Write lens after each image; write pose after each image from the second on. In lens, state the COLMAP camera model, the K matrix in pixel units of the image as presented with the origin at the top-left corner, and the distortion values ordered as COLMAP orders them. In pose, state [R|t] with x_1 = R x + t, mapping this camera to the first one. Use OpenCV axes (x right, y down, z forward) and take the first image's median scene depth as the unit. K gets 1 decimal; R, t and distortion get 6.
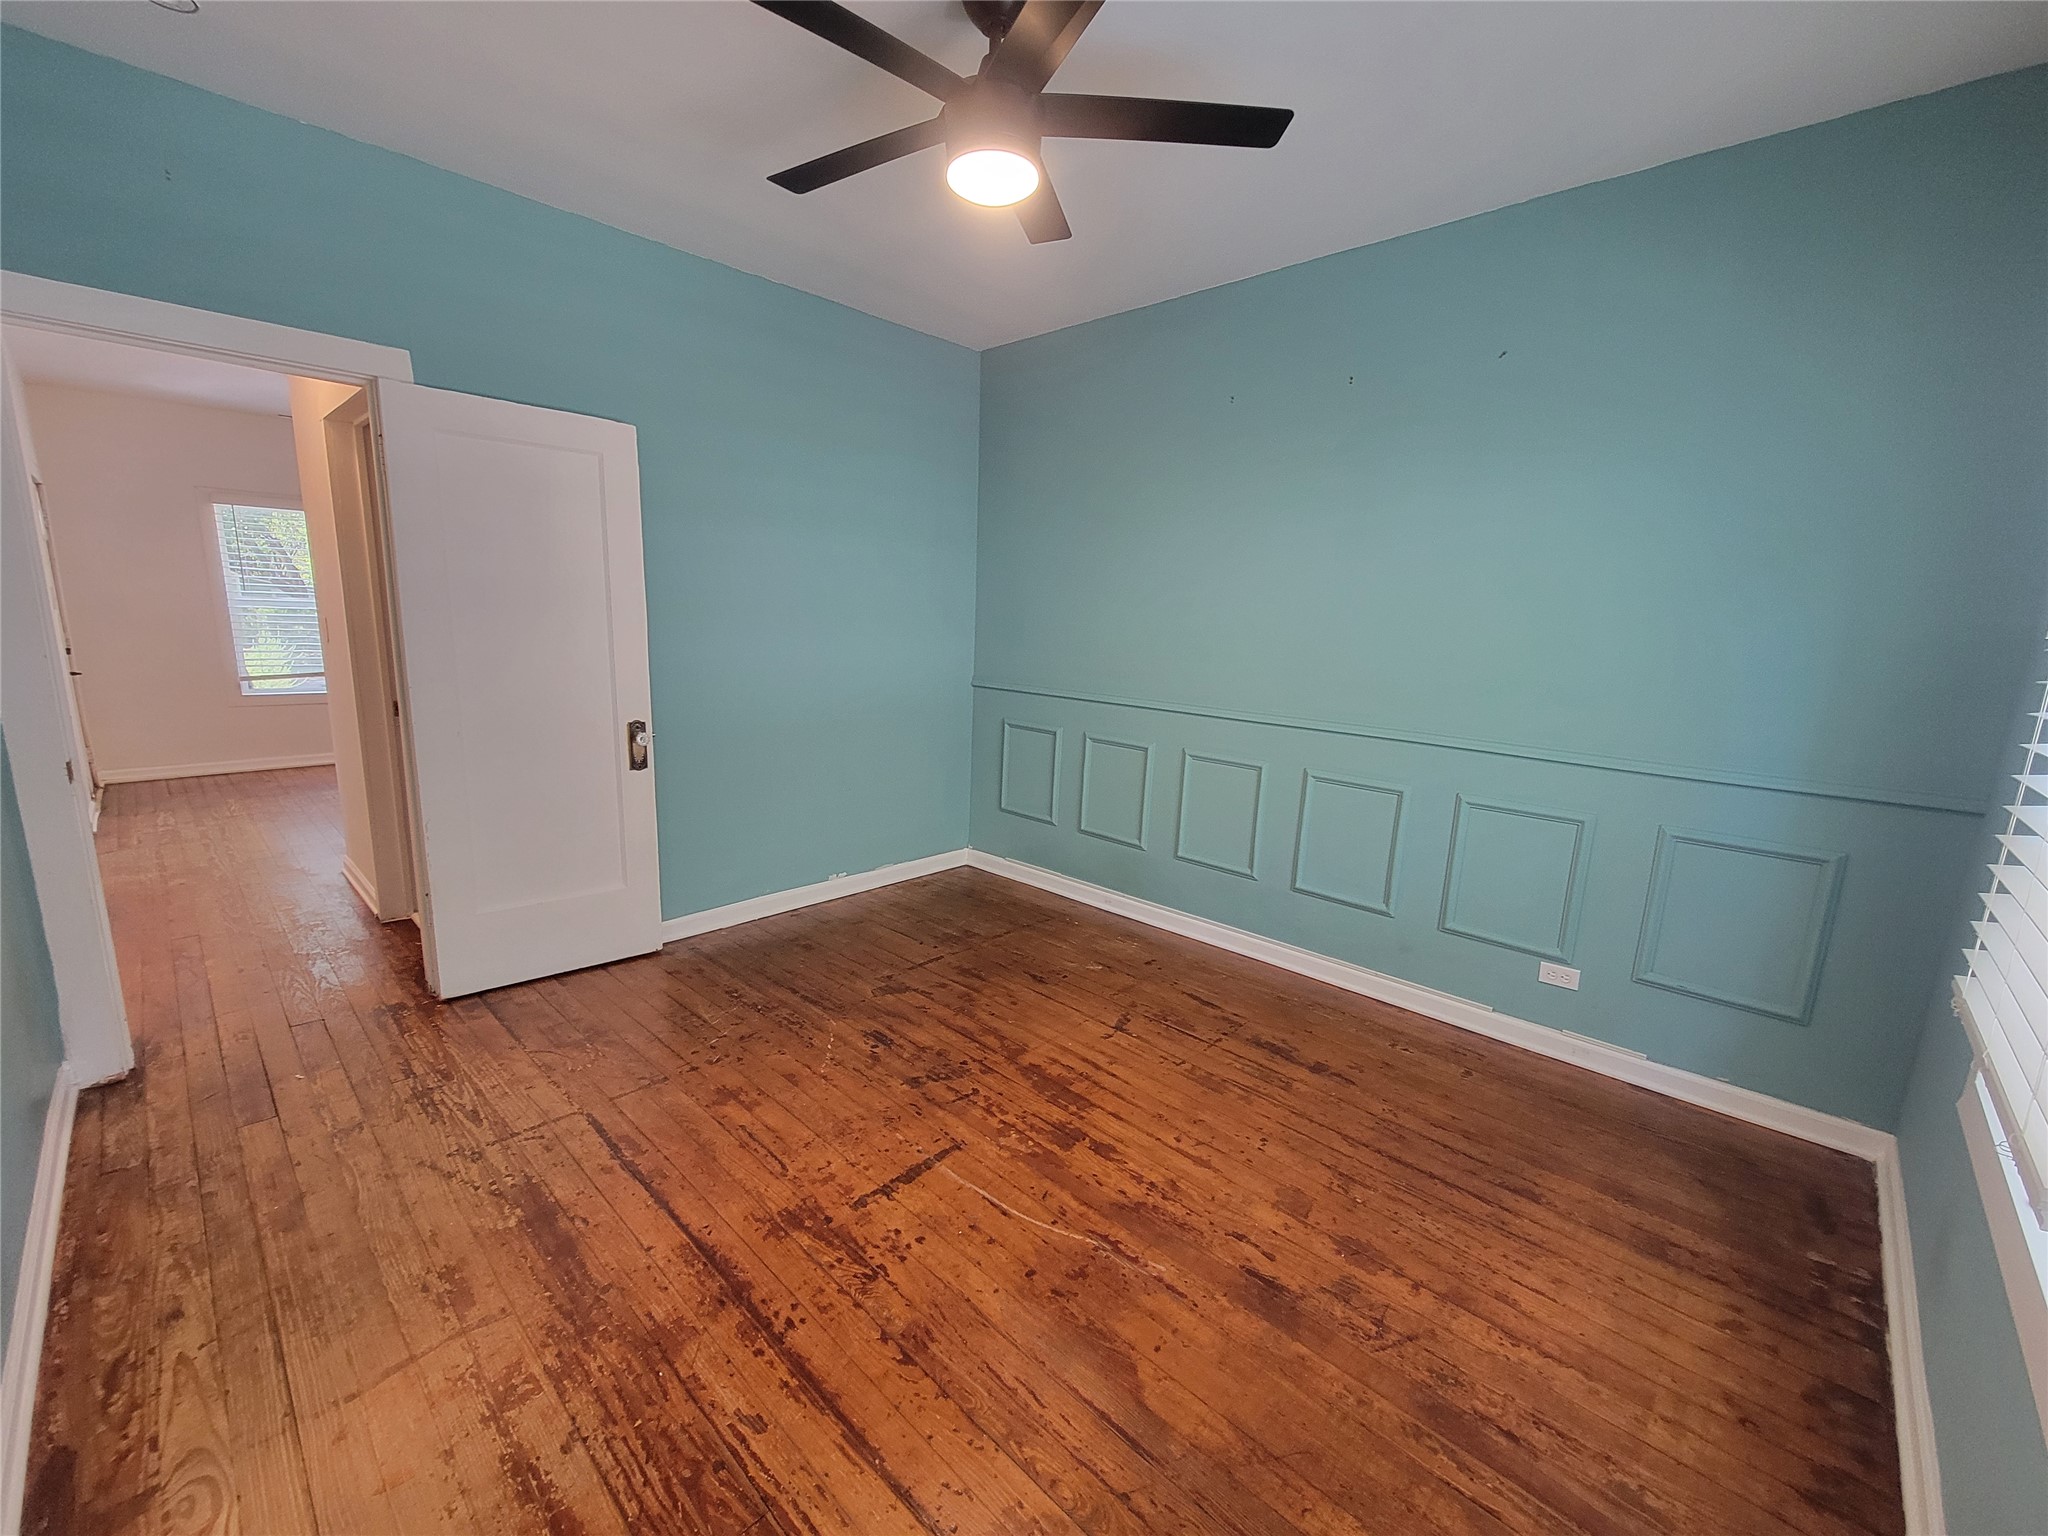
lens RADIAL K [[837.8, 0, 1016.3], [0, 837.8, 784.4], [0, 0, 1]] dist [0.000411, -0.000280]
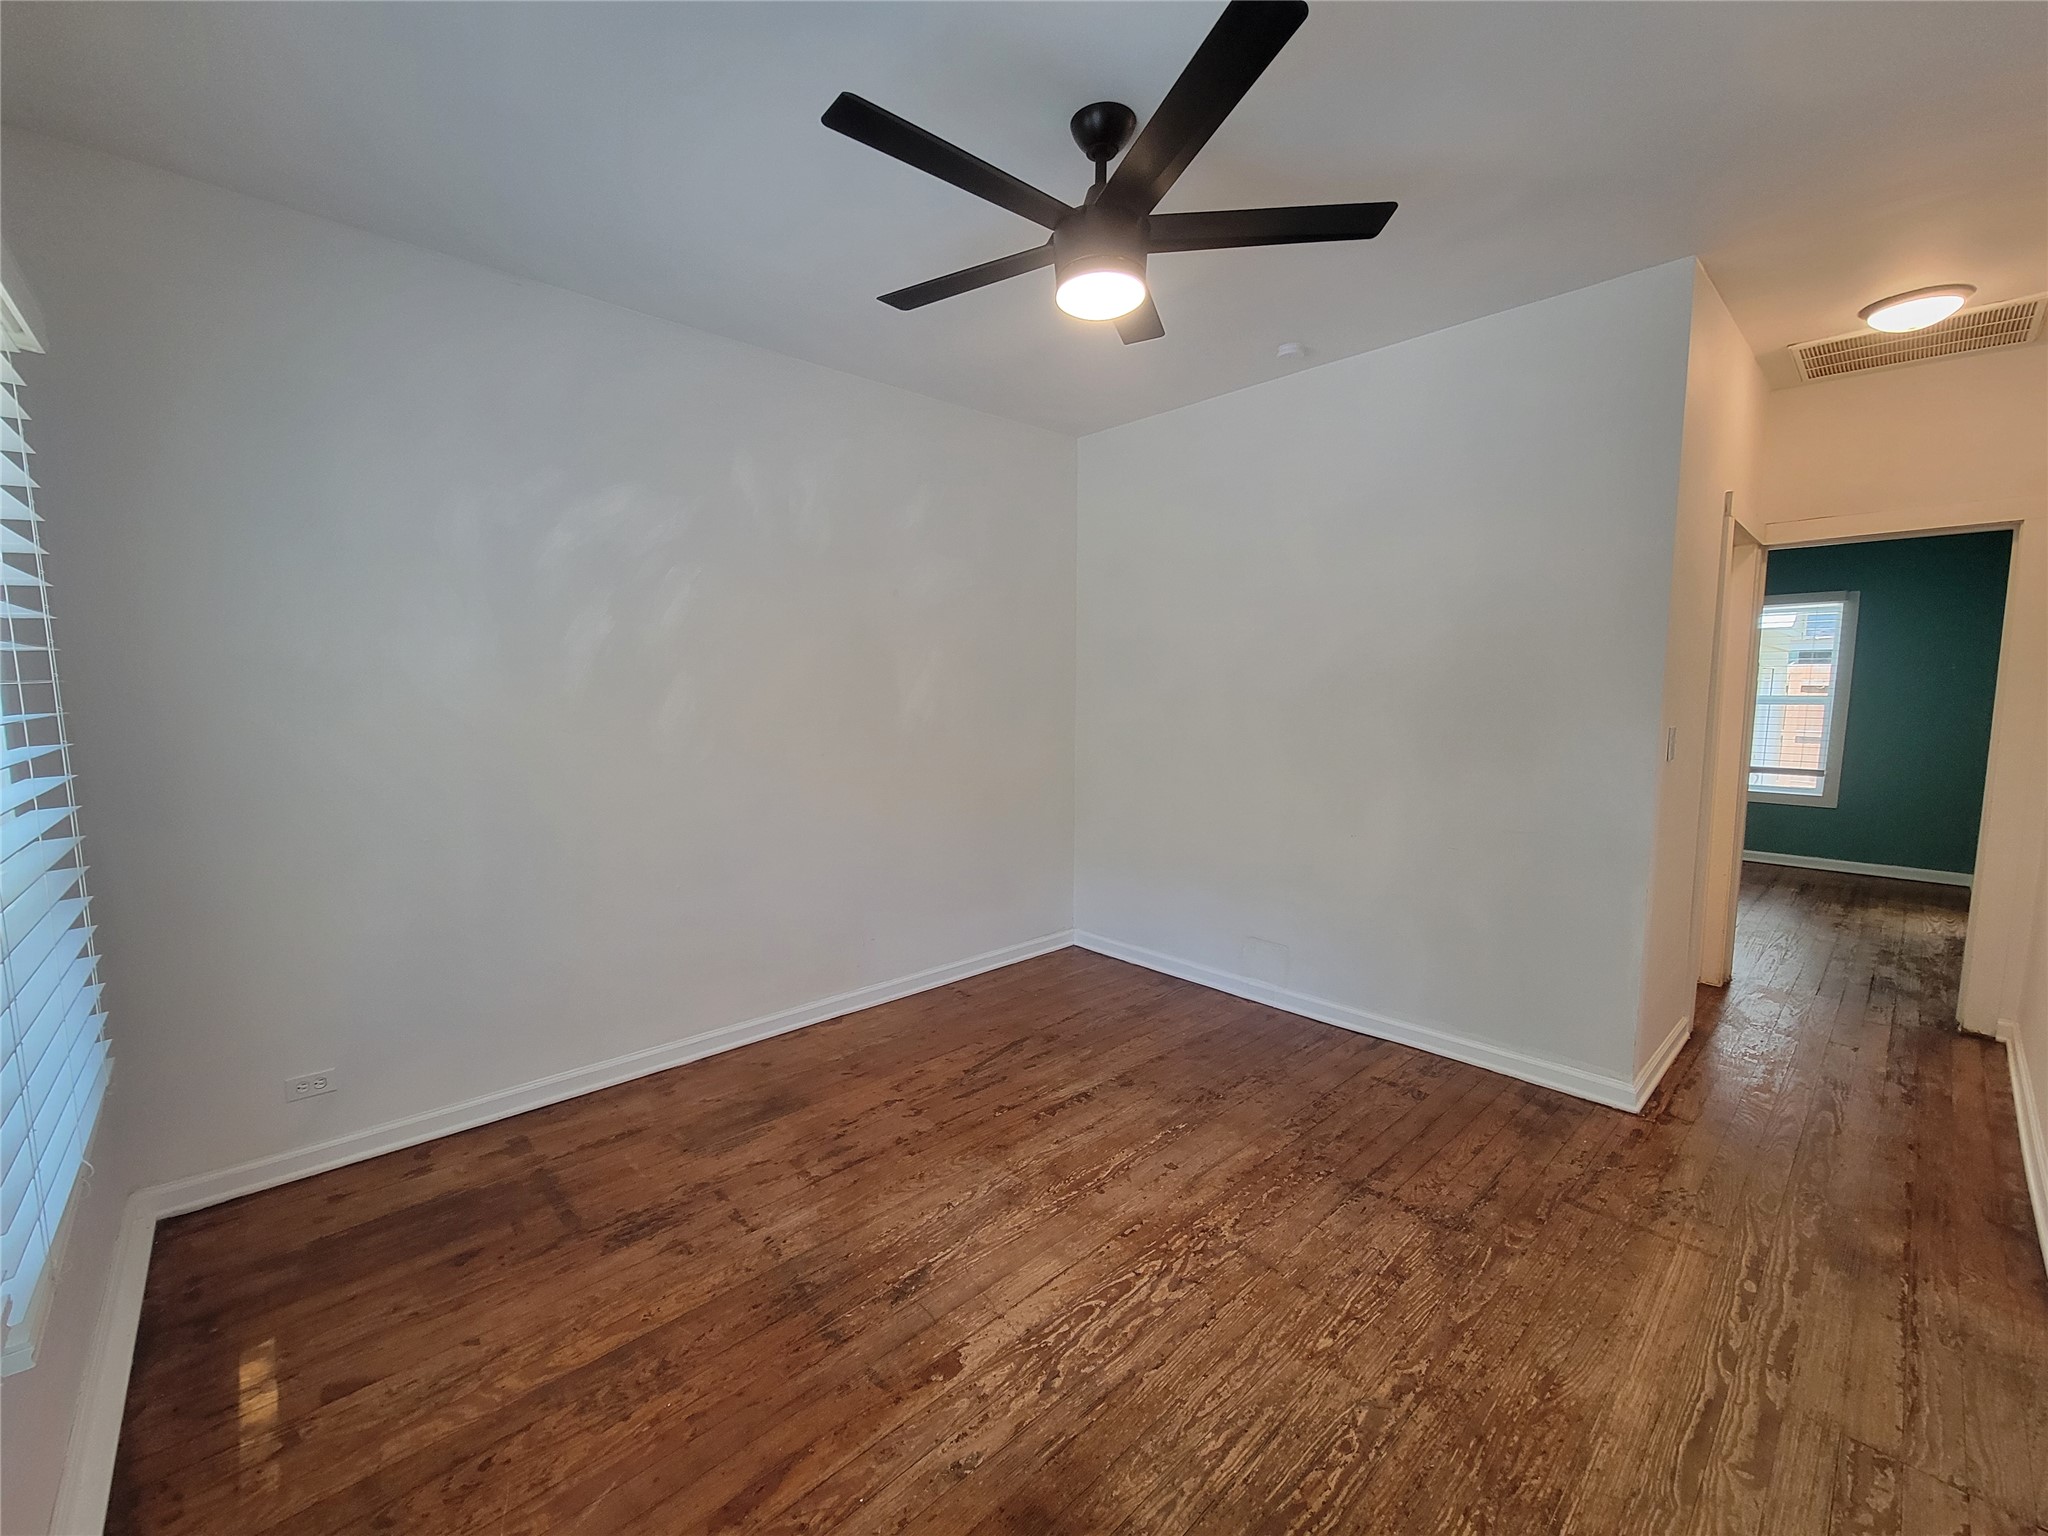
lens RADIAL K [[836.3, 0, 1014.2], [0, 836.3, 783.8], [0, 0, 1]] dist [0.002988, -0.004411]
pose [[0.059861, -0.145077, 0.987608, -2.793123], [0.210564, 0.968955, 0.129575, -0.647500], [-0.975746, 0.200198, 0.088551, 2.645203]]
